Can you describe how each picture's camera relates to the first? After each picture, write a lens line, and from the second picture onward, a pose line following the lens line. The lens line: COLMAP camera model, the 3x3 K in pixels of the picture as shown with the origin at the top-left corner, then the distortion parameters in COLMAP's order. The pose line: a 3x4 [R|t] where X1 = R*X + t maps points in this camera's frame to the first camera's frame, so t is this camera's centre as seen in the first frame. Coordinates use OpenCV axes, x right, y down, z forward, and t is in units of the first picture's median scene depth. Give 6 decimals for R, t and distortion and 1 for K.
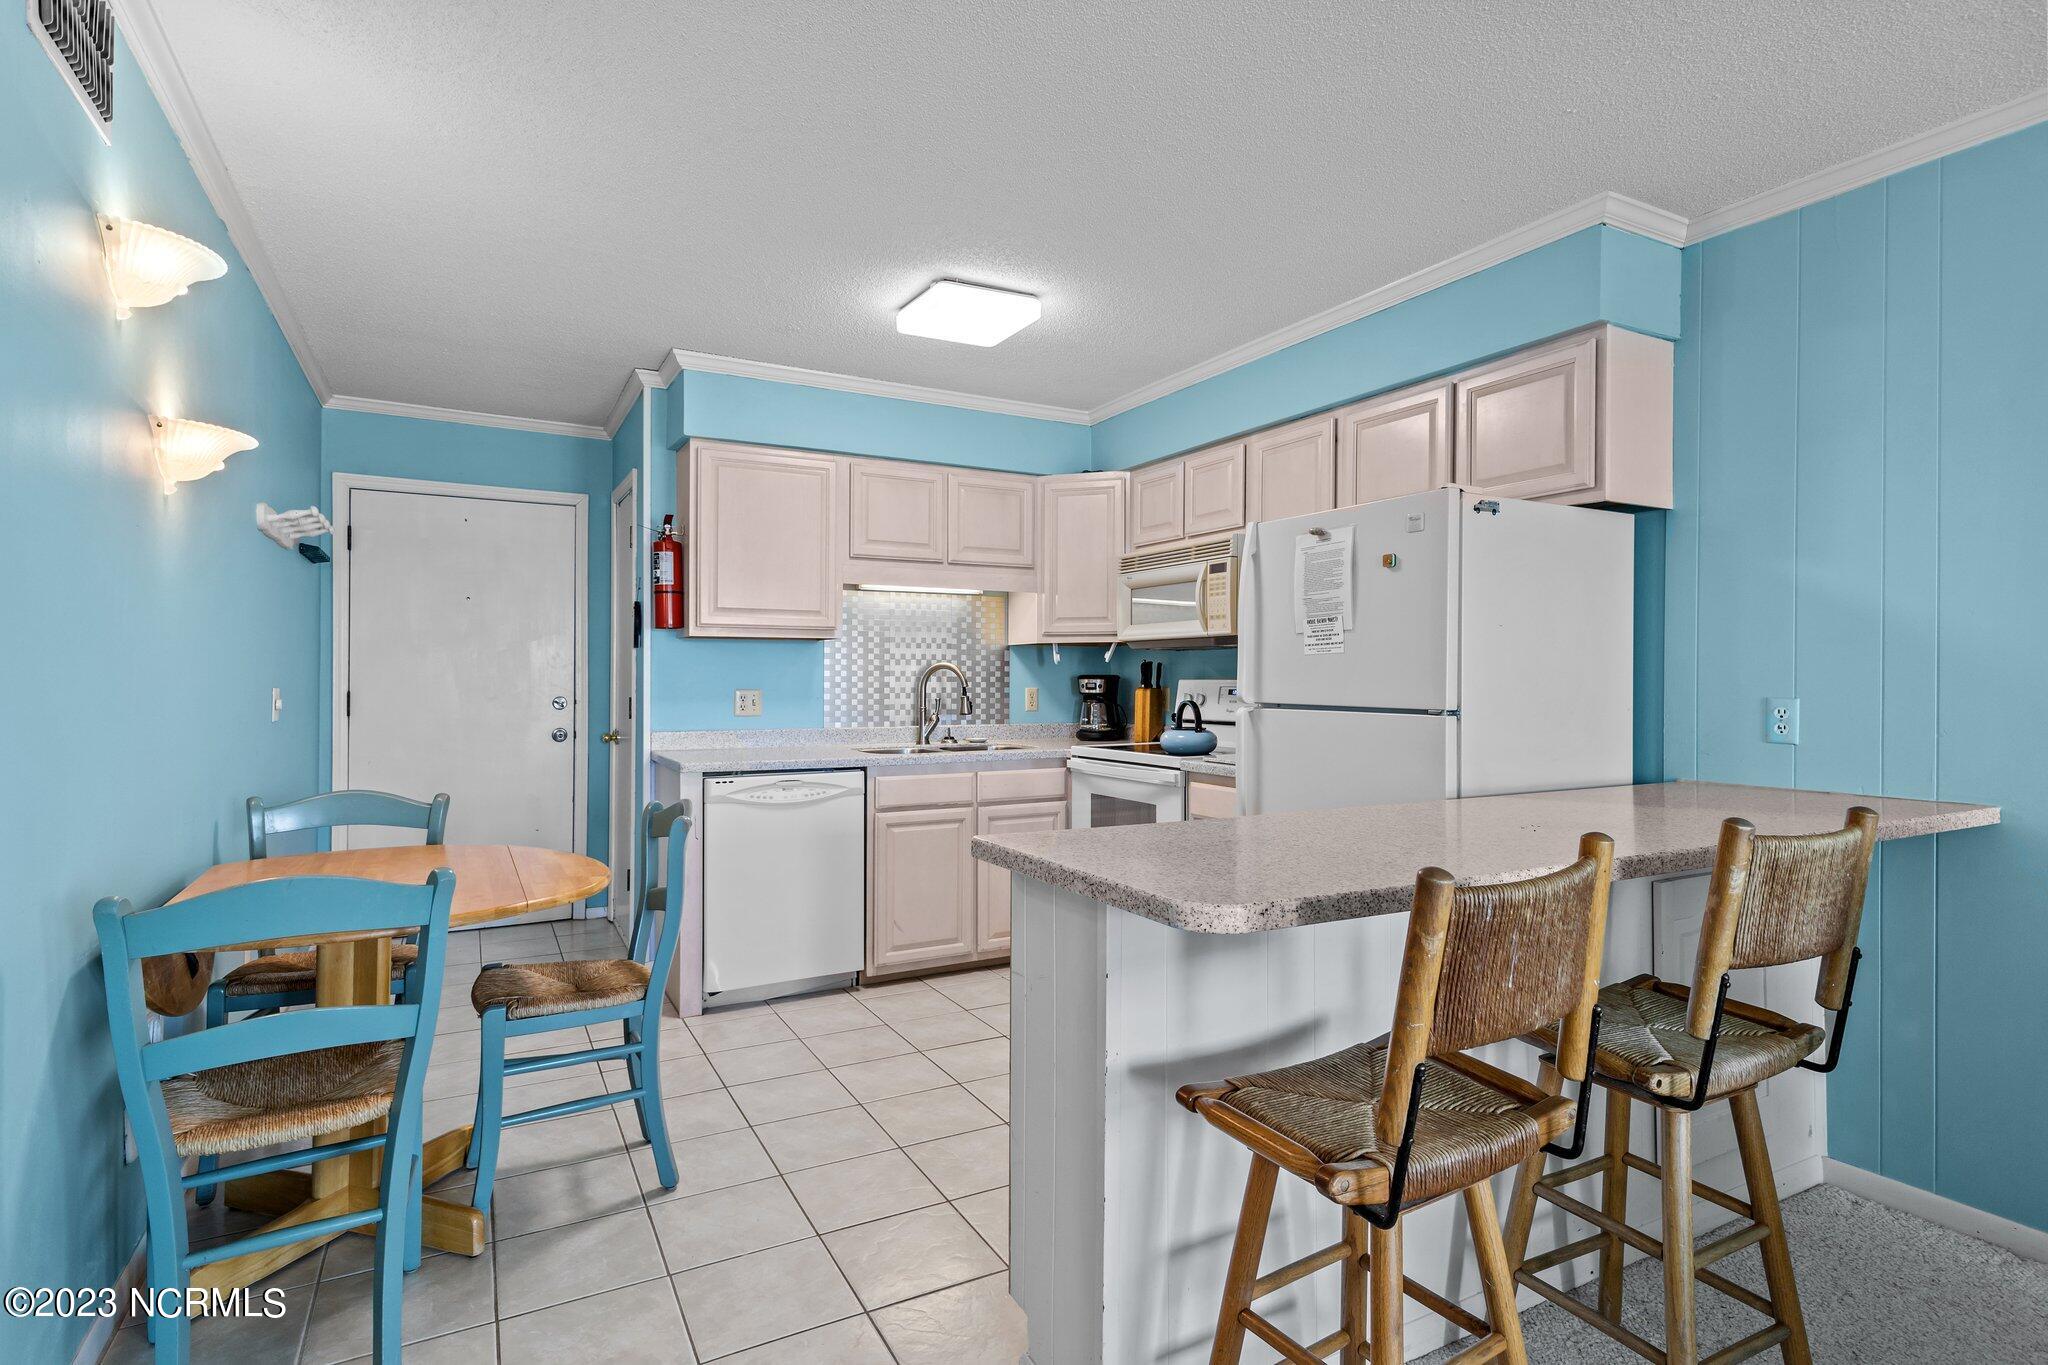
lens RADIAL K [[1021.6, 0, 1027.7], [0, 1021.6, 676.8], [0, 0, 1]] dist [0.016717, 0.000117]
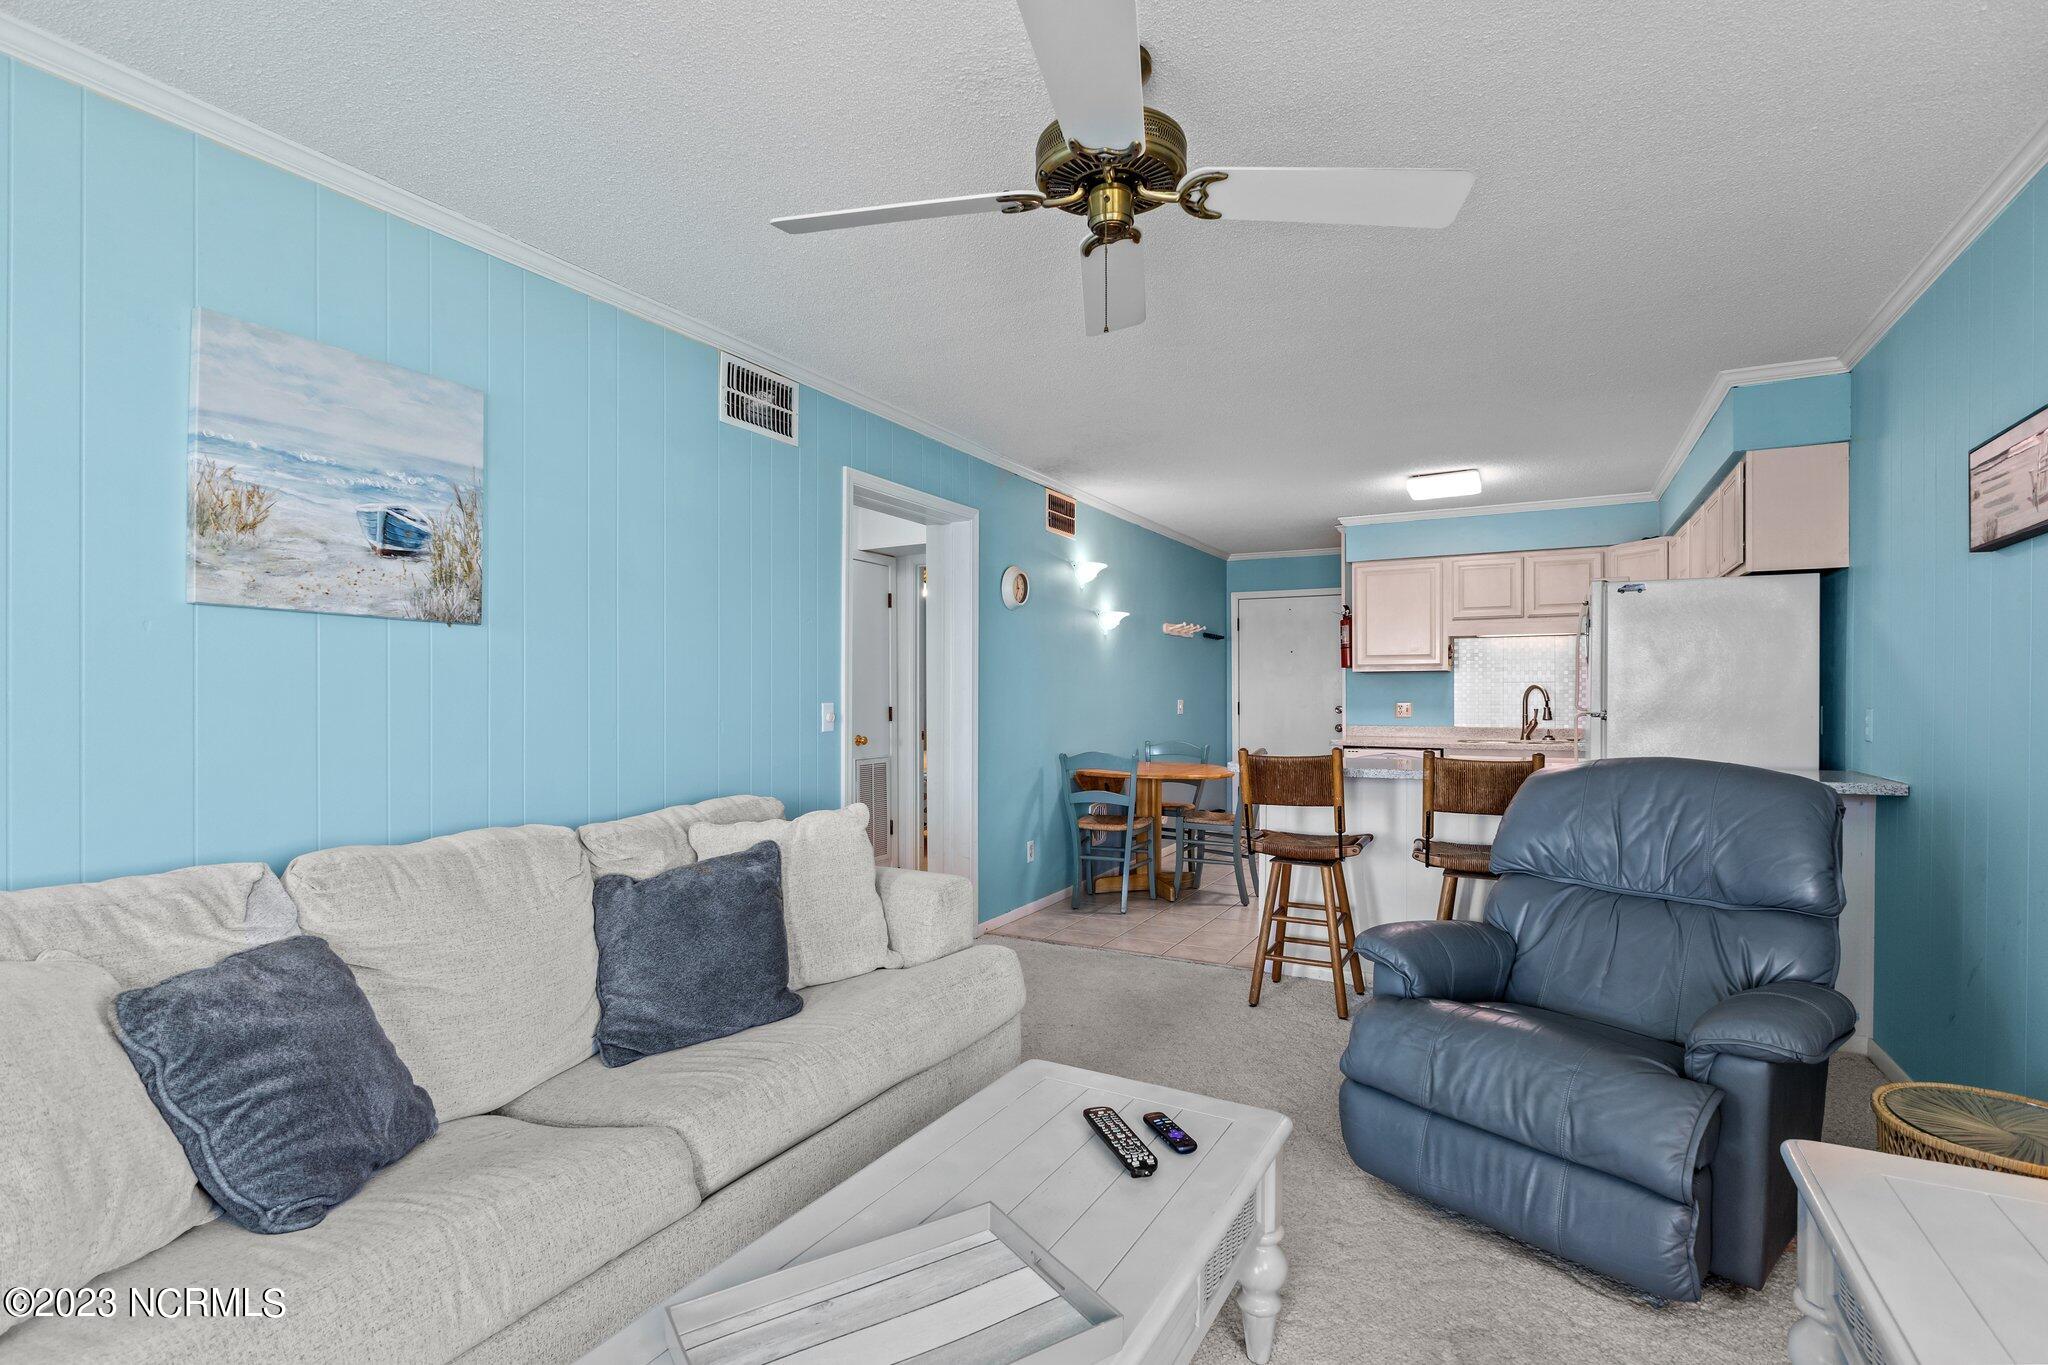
lens RADIAL K [[977.4, 0, 1020.9], [0, 977.4, 691.7], [0, 0, 1]] dist [0.000341, 0.000017]
pose [[0.542673, -0.005181, -0.839928, 0.693944], [0.001790, 0.999986, -0.005011, 0.002327], [0.839942, 0.001216, 0.542675, -0.370708]]
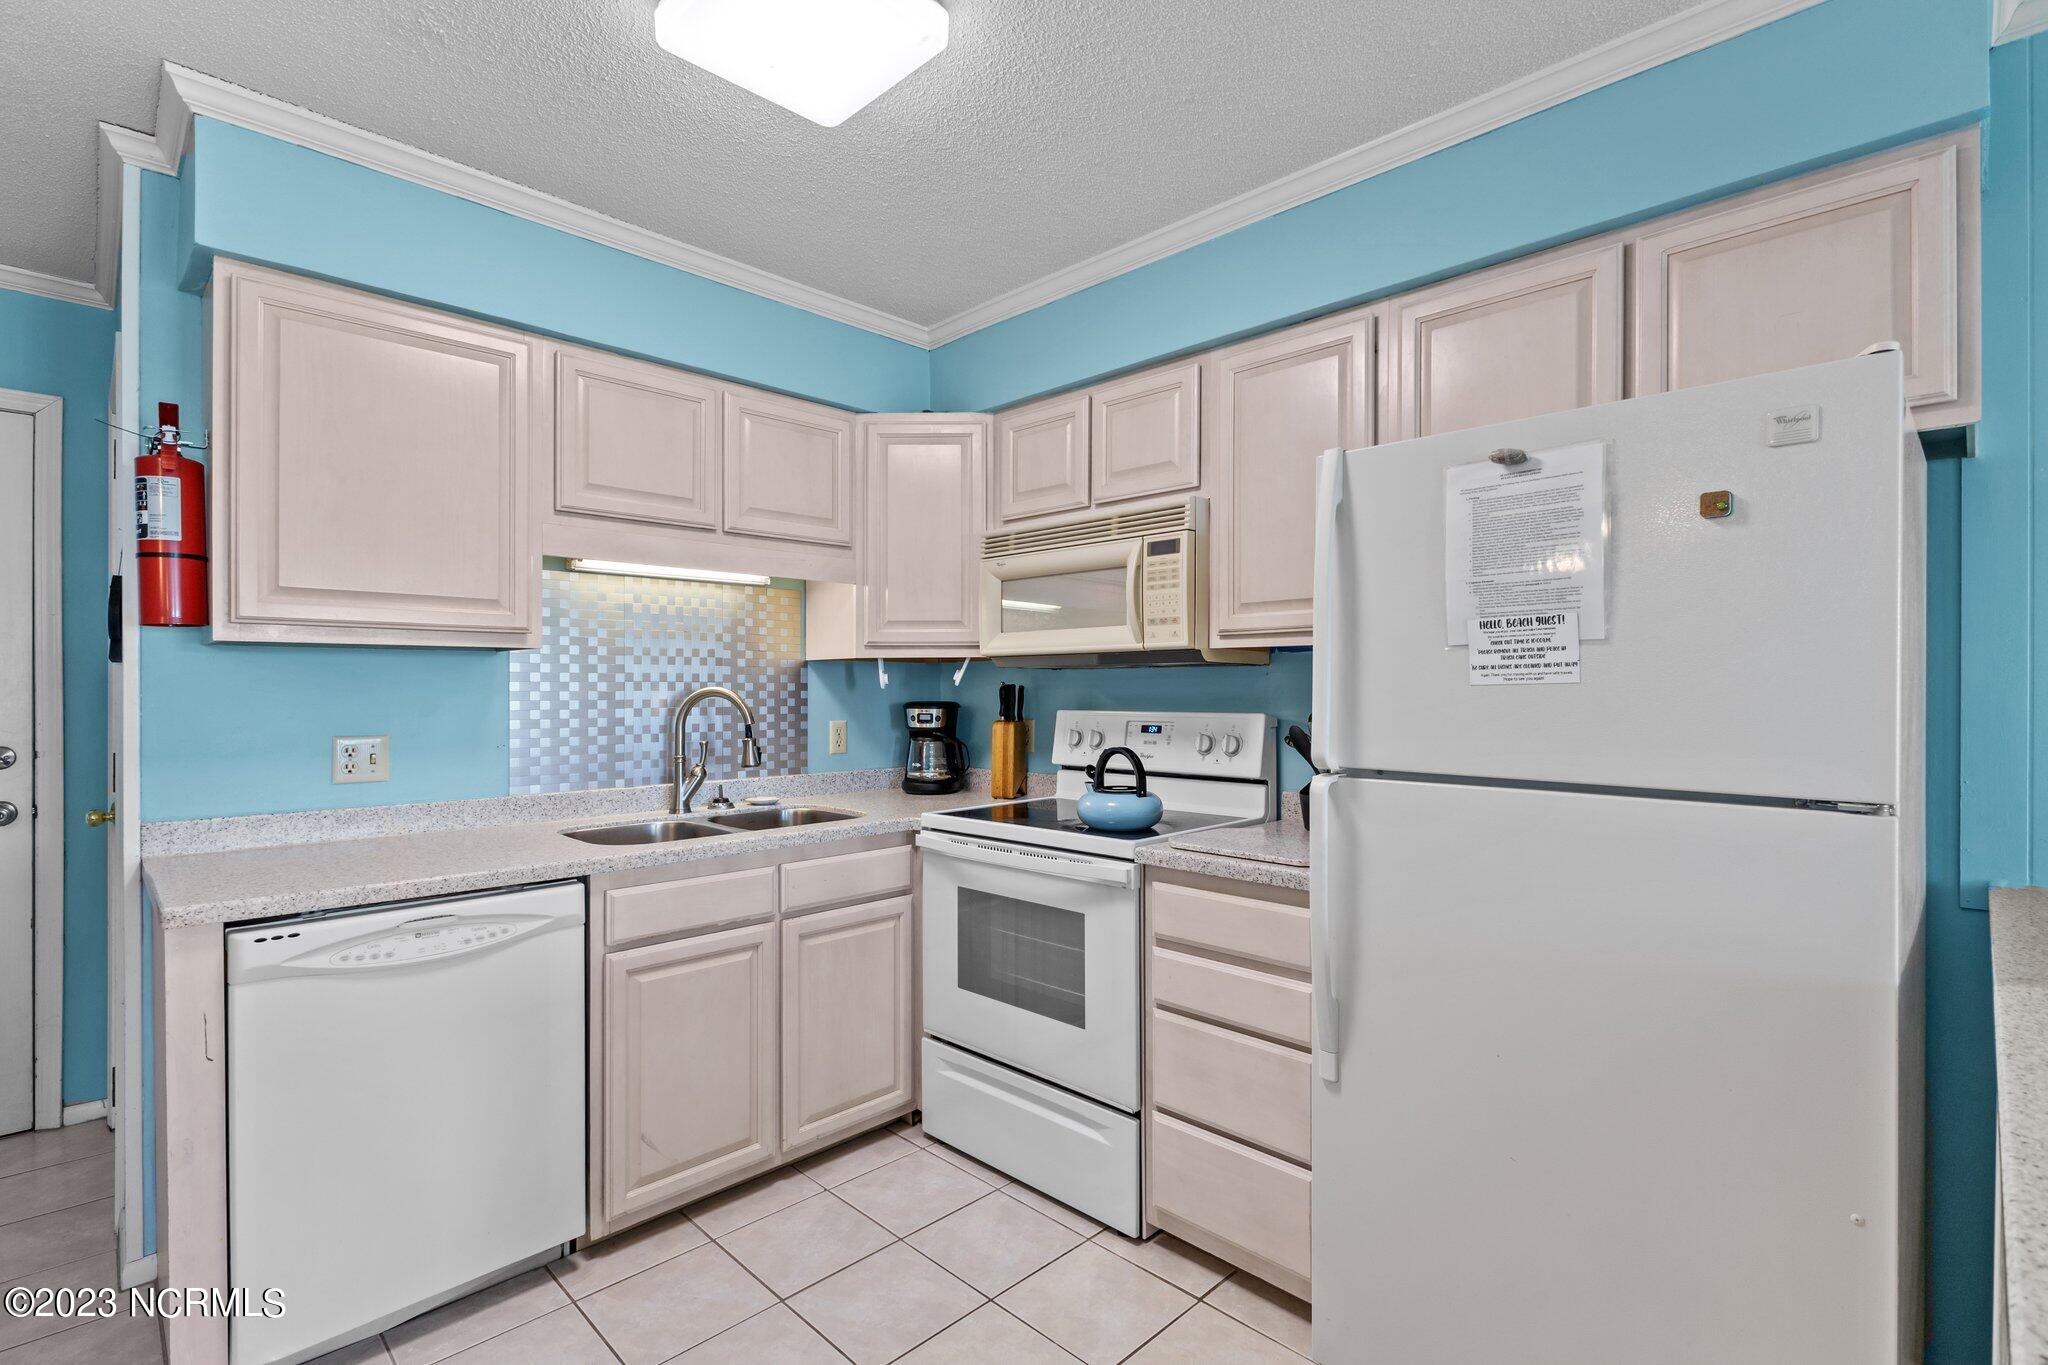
lens RADIAL K [[939.9, 0, 1017.5], [0, 939.9, 692.1], [0, 0, 1]] dist [-0.000176, 0.000078]
pose [[0.960332, -0.003561, 0.278836, -0.064066], [0.002176, 0.999984, 0.005273, -0.013493], [-0.278850, -0.004457, 0.960324, 0.374598]]
